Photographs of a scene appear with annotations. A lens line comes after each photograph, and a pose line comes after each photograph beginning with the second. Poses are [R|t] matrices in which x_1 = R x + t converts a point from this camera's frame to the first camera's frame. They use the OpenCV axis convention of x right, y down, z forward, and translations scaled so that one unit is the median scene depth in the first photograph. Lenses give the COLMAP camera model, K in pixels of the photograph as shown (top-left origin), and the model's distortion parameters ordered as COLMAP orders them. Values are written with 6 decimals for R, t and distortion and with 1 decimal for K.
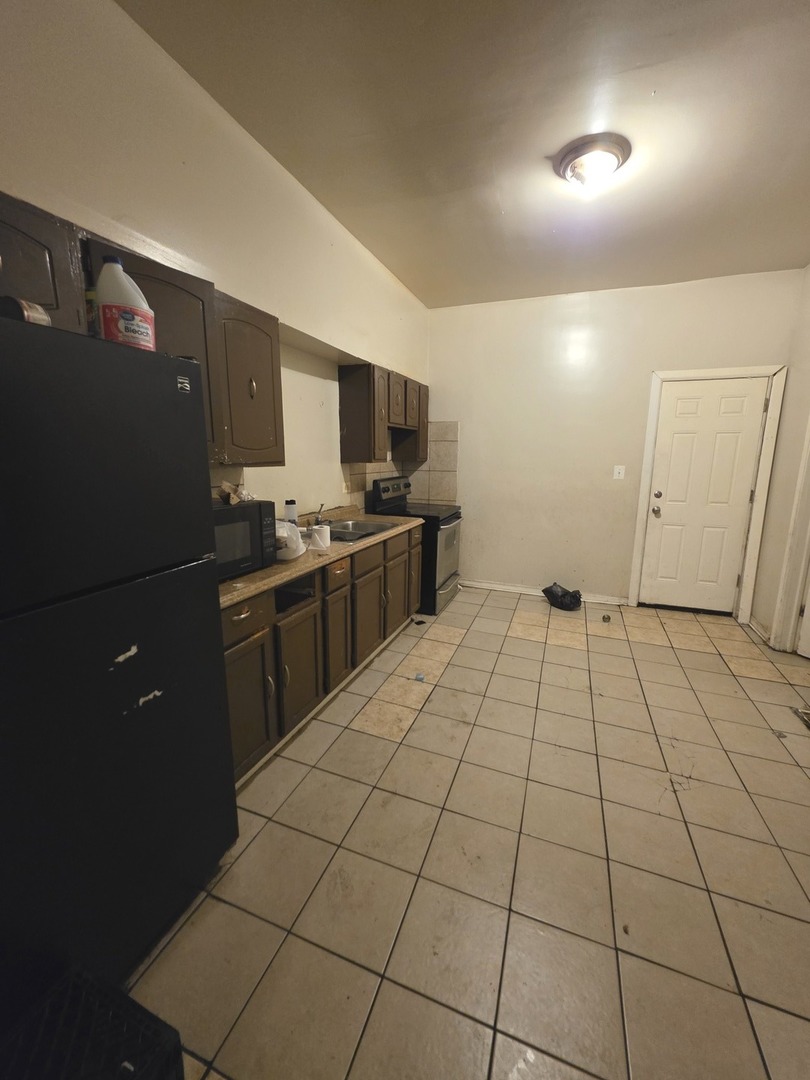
lens RADIAL K [[428.1, 0, 406.9], [0, 428.1, 541.7], [0, 0, 1]] dist [-0.000320, -0.000058]
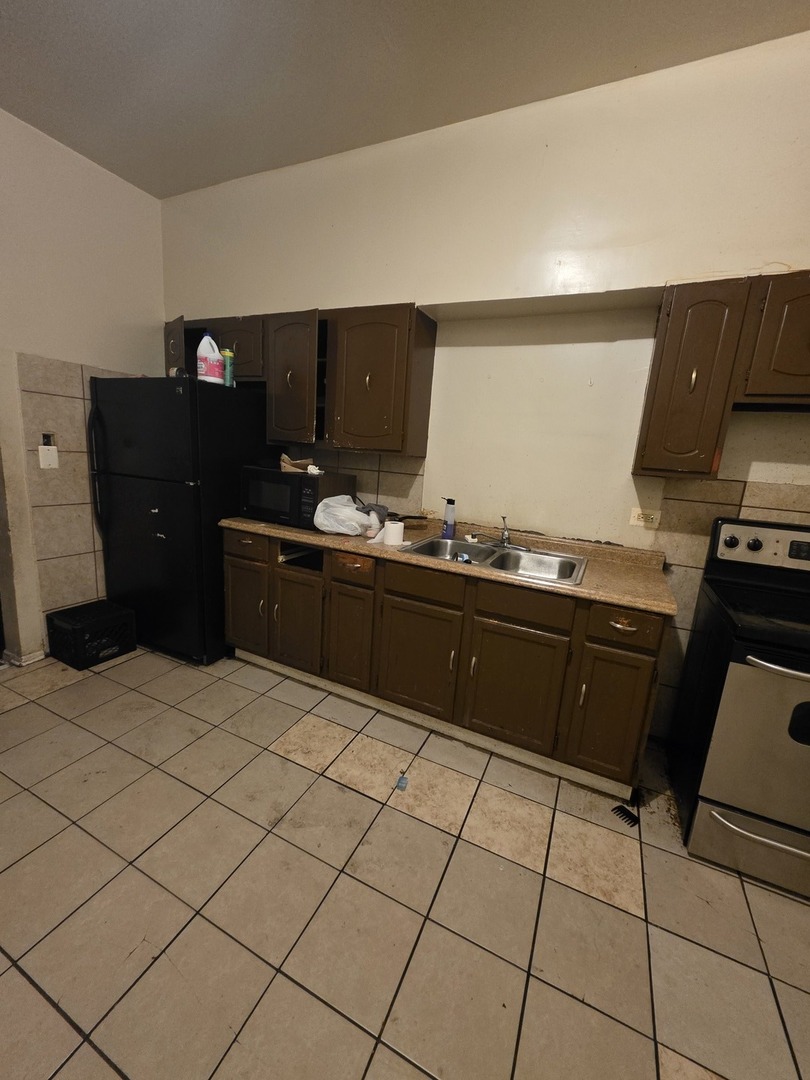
lens RADIAL K [[428.1, 0, 406.9], [0, 428.1, 541.7], [0, 0, 1]] dist [-0.000320, -0.000058]
pose [[-0.075959, 0.190387, -0.978766, 0.700804], [-0.270734, 0.940788, 0.204011, -0.192056], [0.959653, 0.280481, -0.019917, 1.076241]]
